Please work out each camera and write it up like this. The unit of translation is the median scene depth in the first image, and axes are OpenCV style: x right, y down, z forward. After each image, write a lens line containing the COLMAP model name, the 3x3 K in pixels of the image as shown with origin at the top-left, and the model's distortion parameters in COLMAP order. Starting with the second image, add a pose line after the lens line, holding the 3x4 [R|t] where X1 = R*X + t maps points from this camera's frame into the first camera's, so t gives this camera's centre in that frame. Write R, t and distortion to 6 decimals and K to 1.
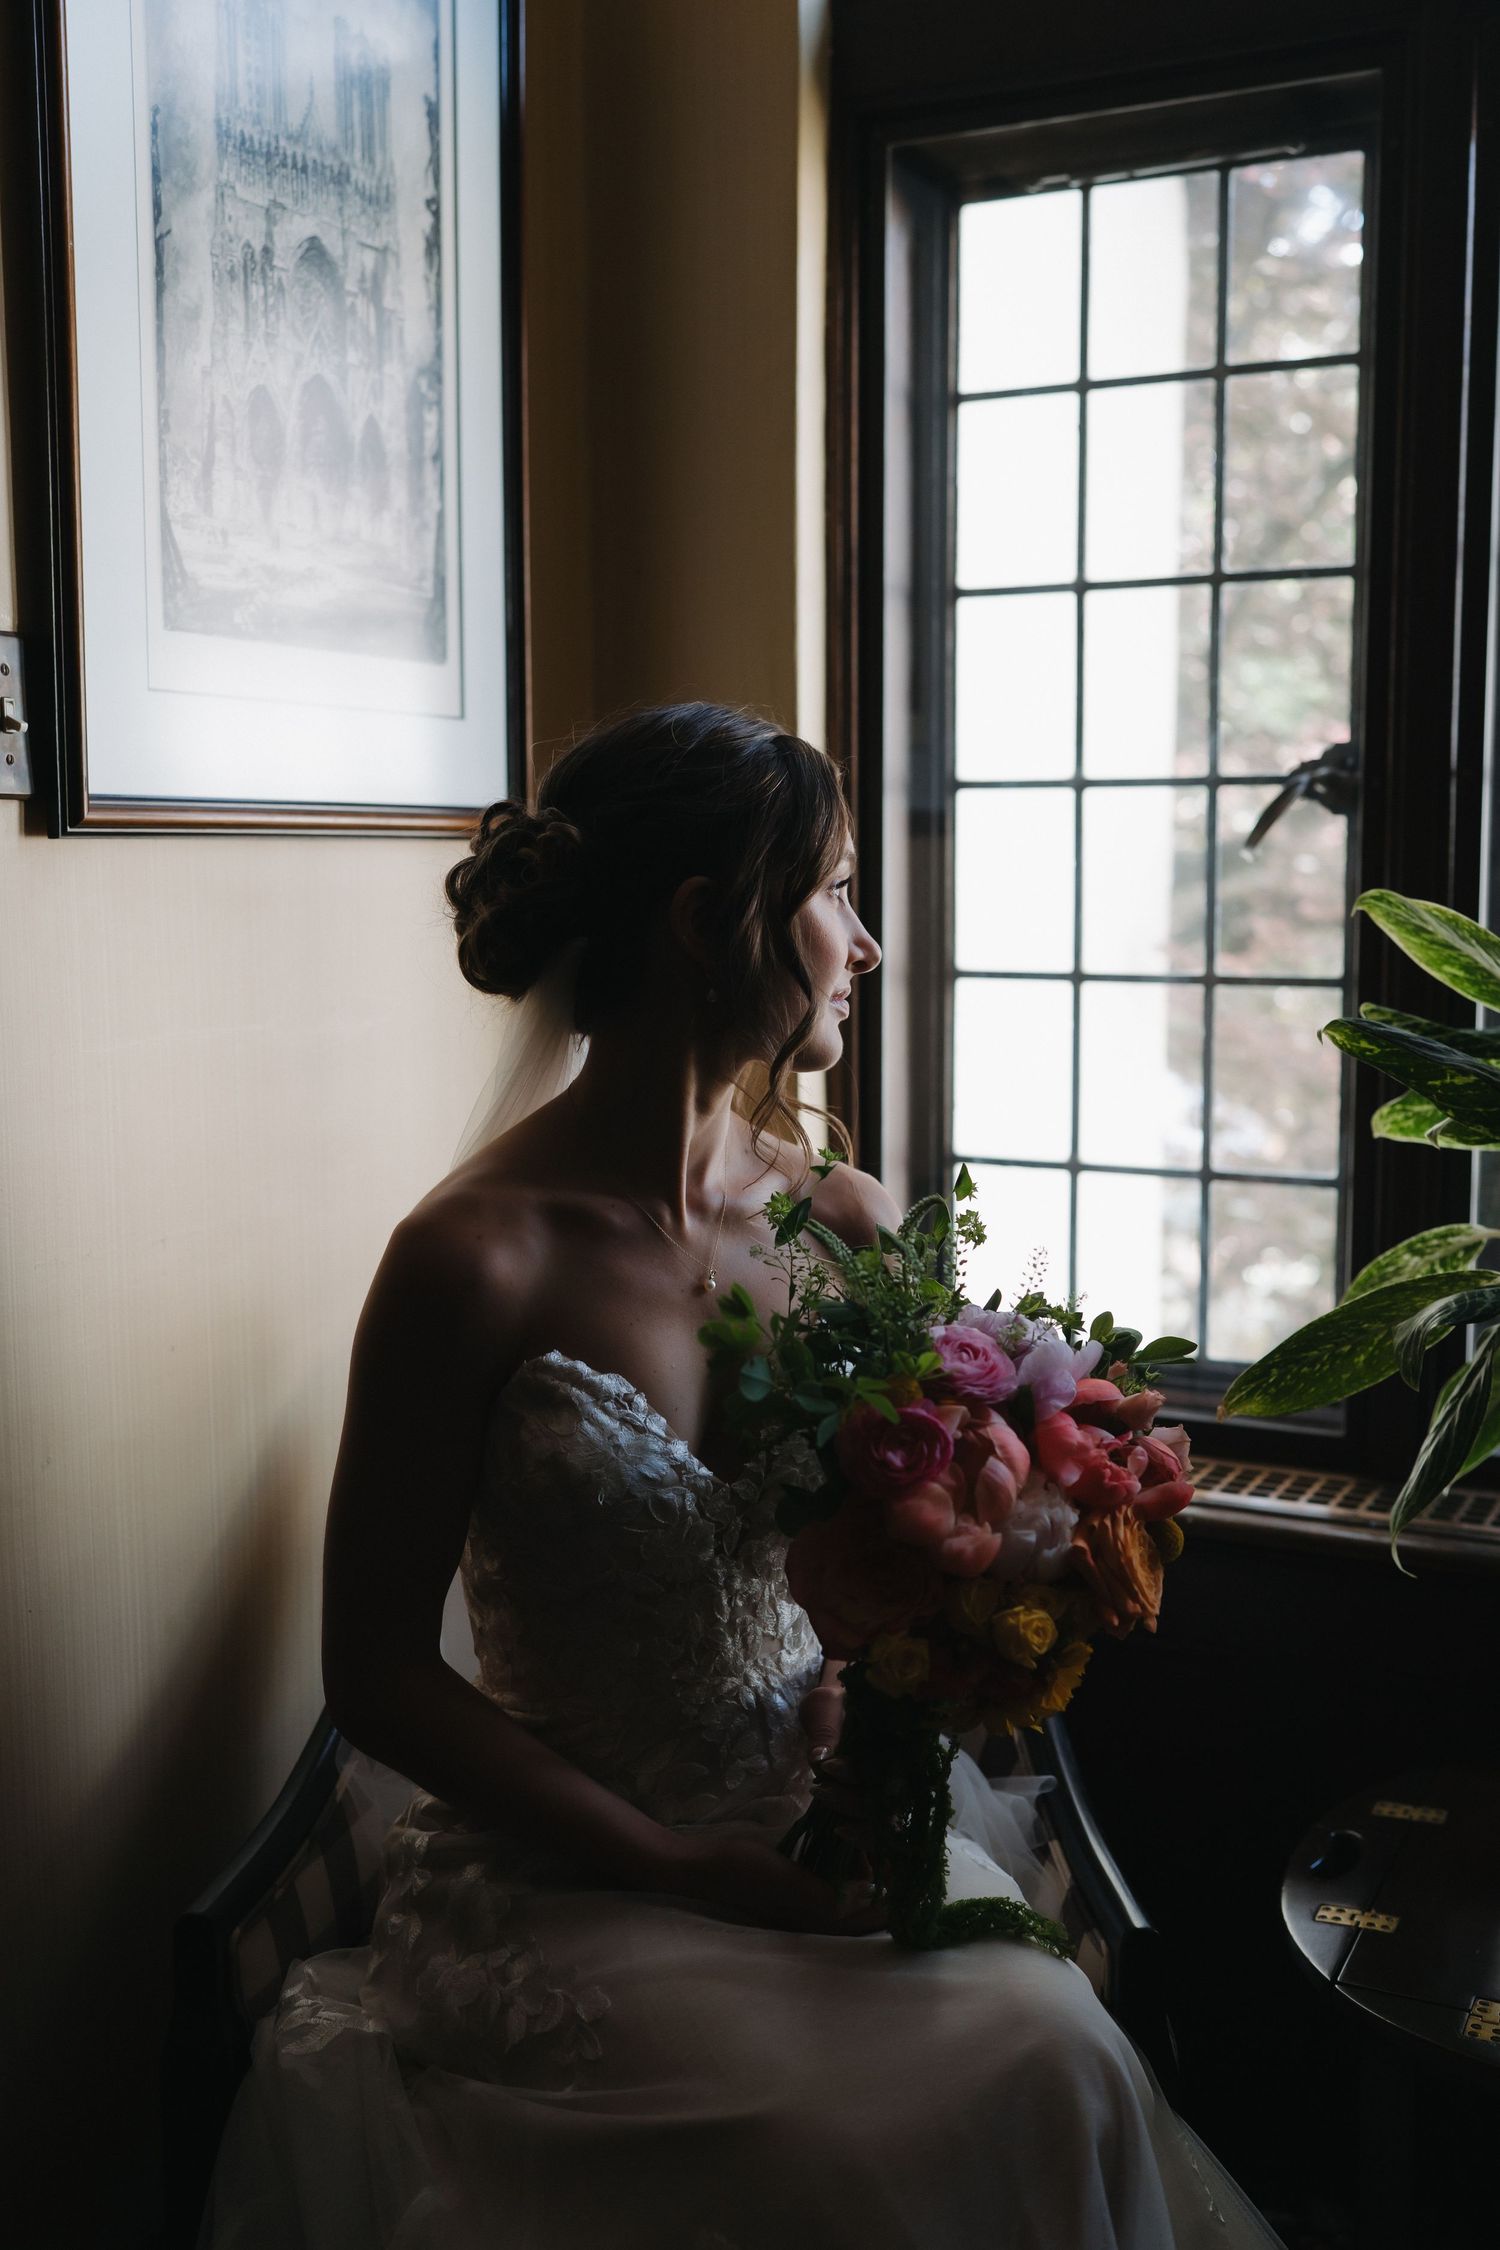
lens RADIAL K [[2277.4, 0, 750.0], [0, 2277.4, 1125.0], [0, 0, 1]] dist [-0.006184, -0.010740]
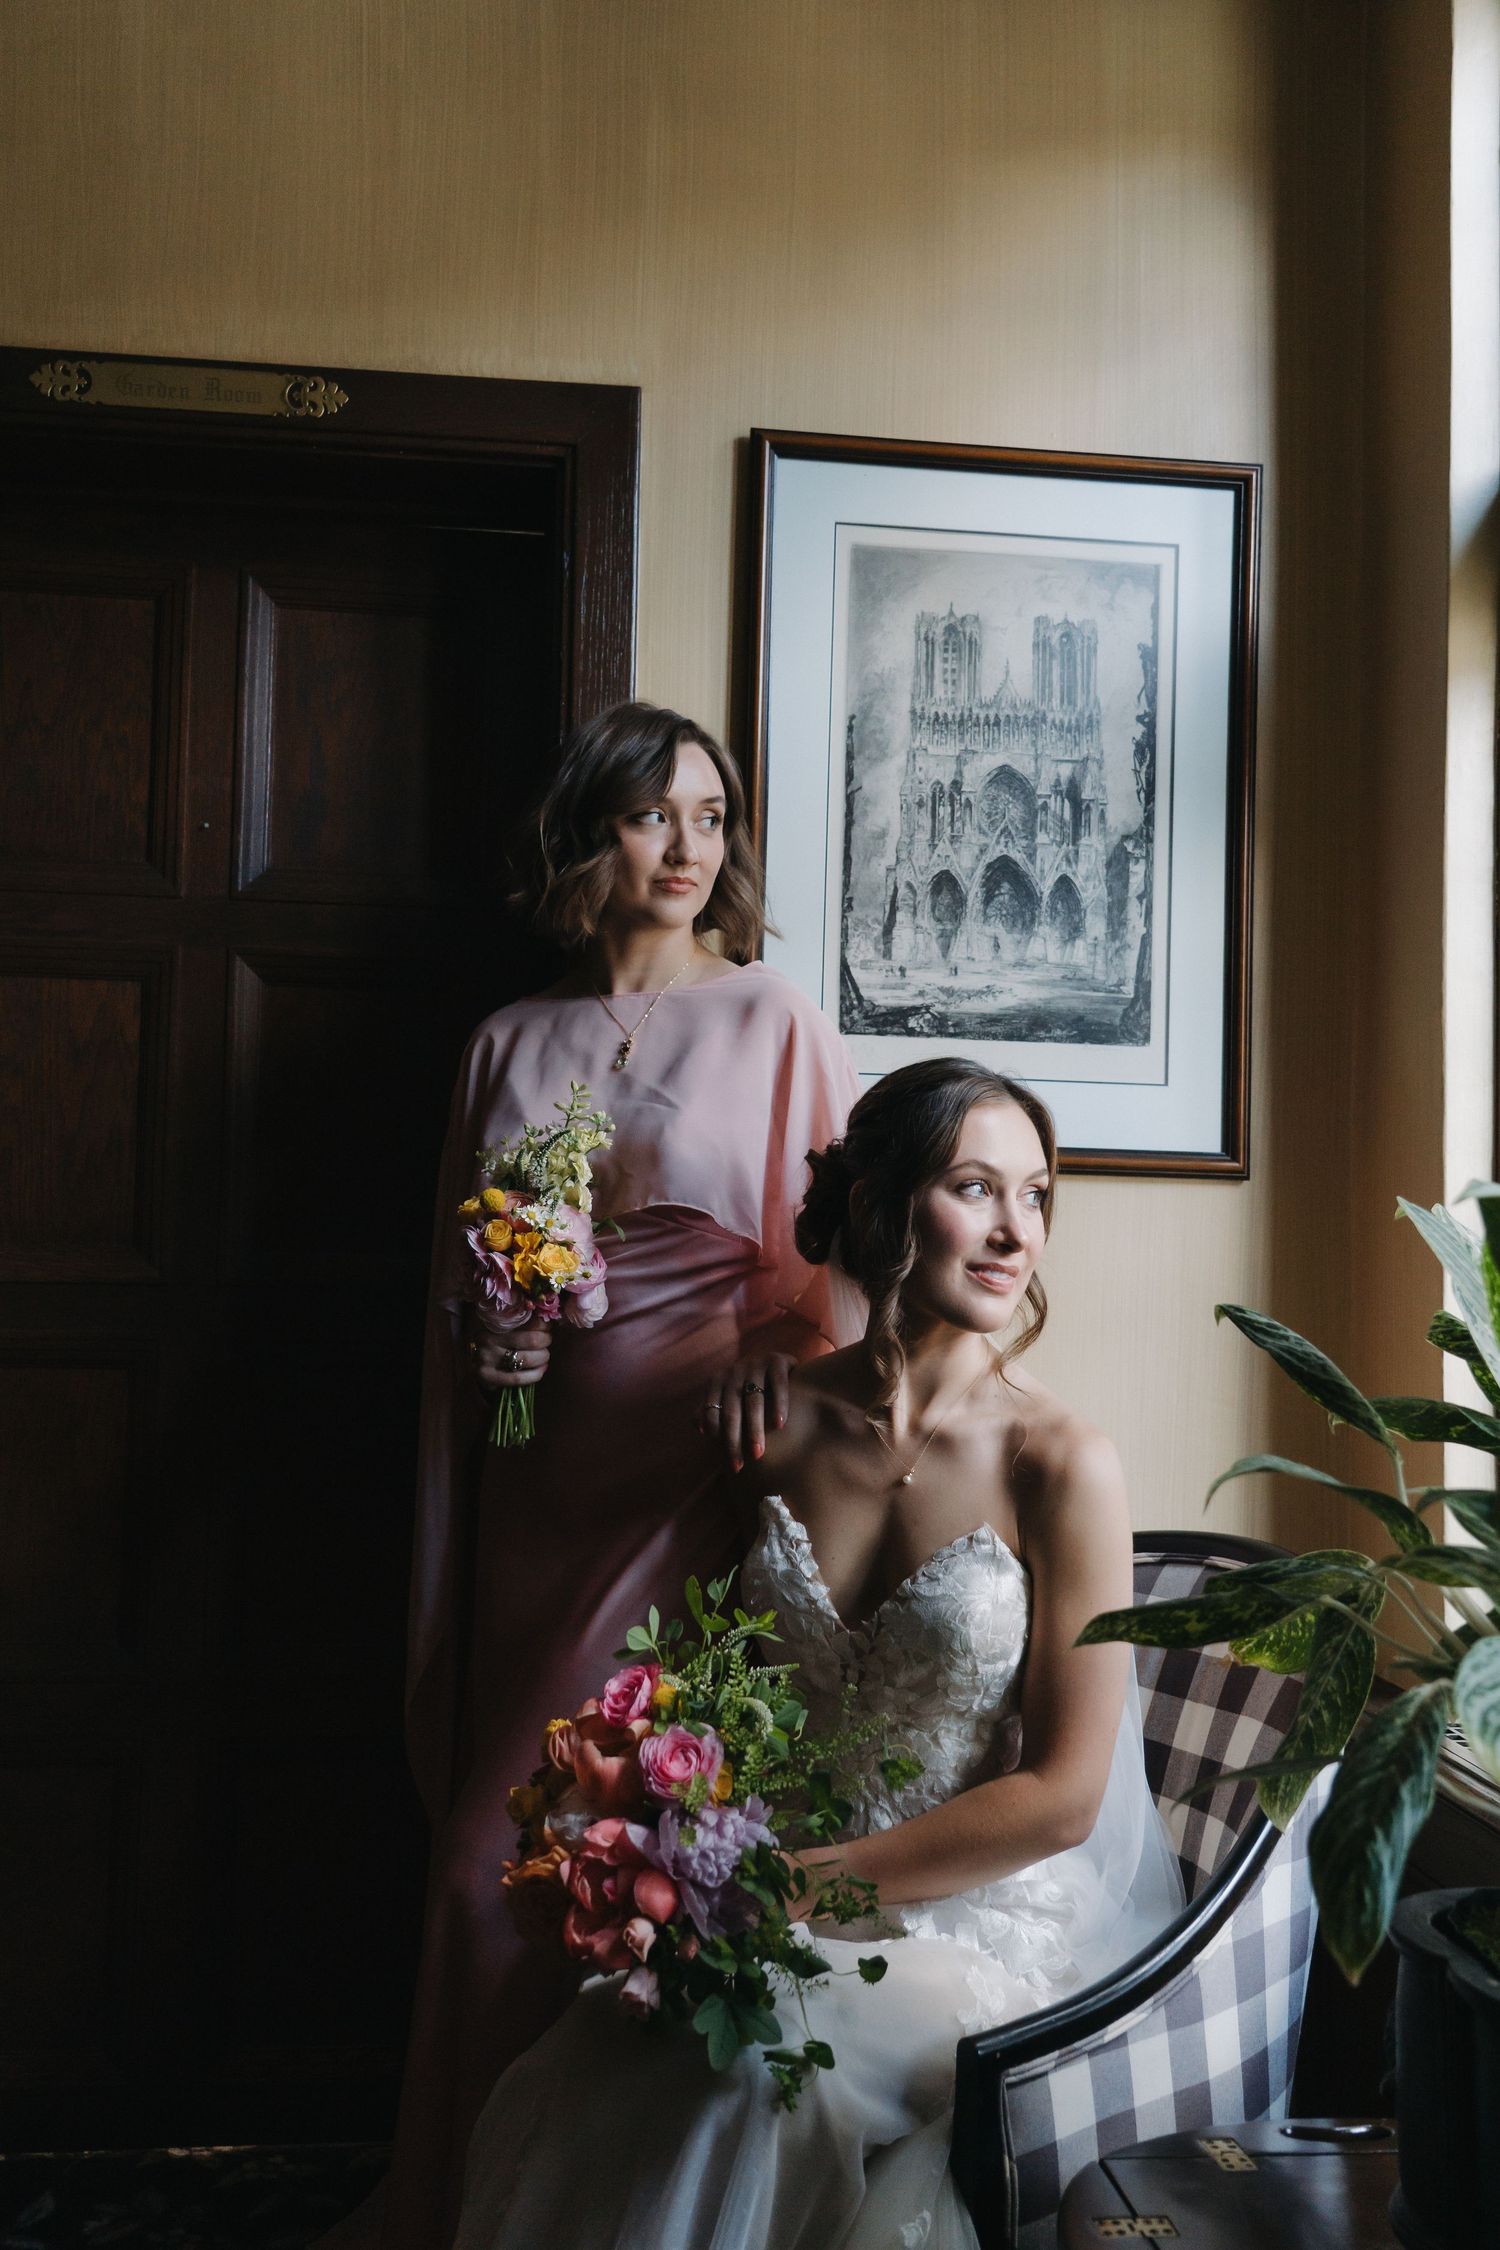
lens RADIAL K [[2026.8, 0, 750.0], [0, 2026.8, 1125.0], [0, 0, 1]] dist [-0.000244, -0.000446]
pose [[0.547812, -0.021915, -0.836315, 0.823854], [-0.127971, 0.985697, -0.109654, 0.003678], [0.826756, 0.167094, 0.537172, 0.201723]]
